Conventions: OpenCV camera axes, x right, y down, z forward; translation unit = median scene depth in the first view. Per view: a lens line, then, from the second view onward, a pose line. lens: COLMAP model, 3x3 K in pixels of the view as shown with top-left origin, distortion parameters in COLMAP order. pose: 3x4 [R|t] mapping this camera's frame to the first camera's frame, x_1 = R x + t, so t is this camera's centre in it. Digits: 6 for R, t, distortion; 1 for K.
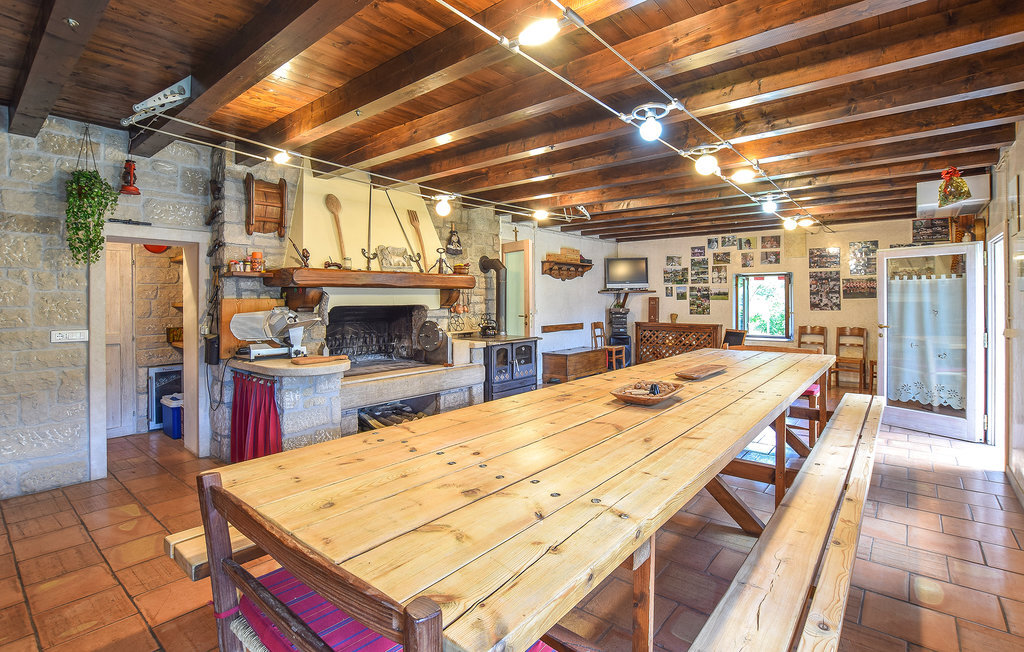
lens RADIAL K [[481.9, 0, 513.4], [0, 481.9, 303.0], [0, 0, 1]] dist [-0.030119, 0.000049]
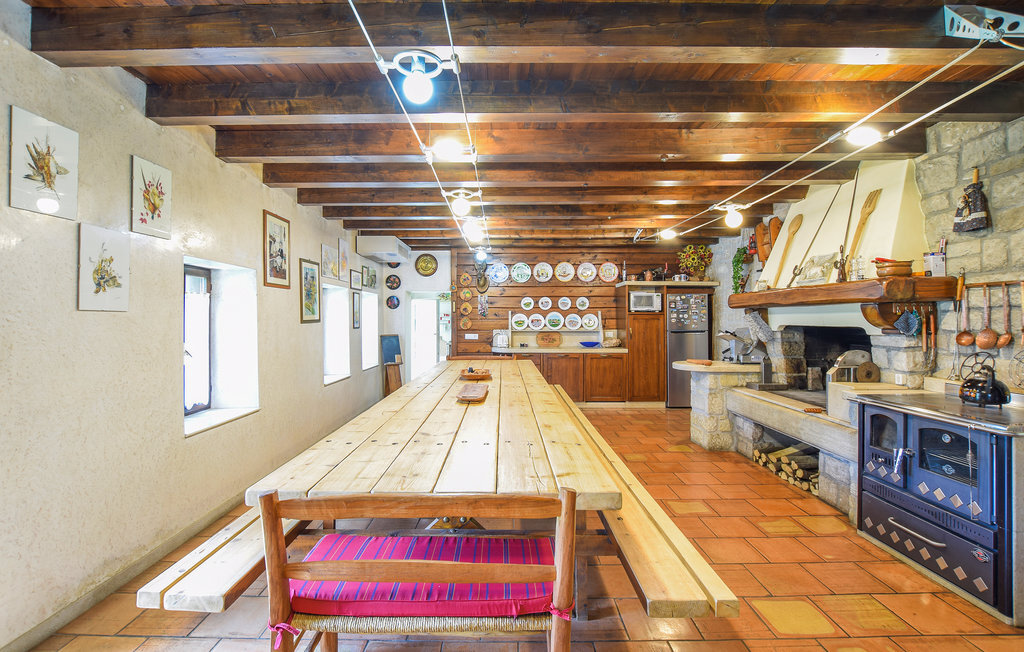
lens RADIAL K [[488.5, 0, 496.7], [0, 488.5, 320.4], [0, 0, 1]] dist [-0.020676, 0.000780]
pose [[-0.783033, 0.006409, -0.621948, 0.456004], [-0.001914, 0.999917, 0.012713, -0.009683], [0.621978, 0.011145, -0.782956, 0.835371]]
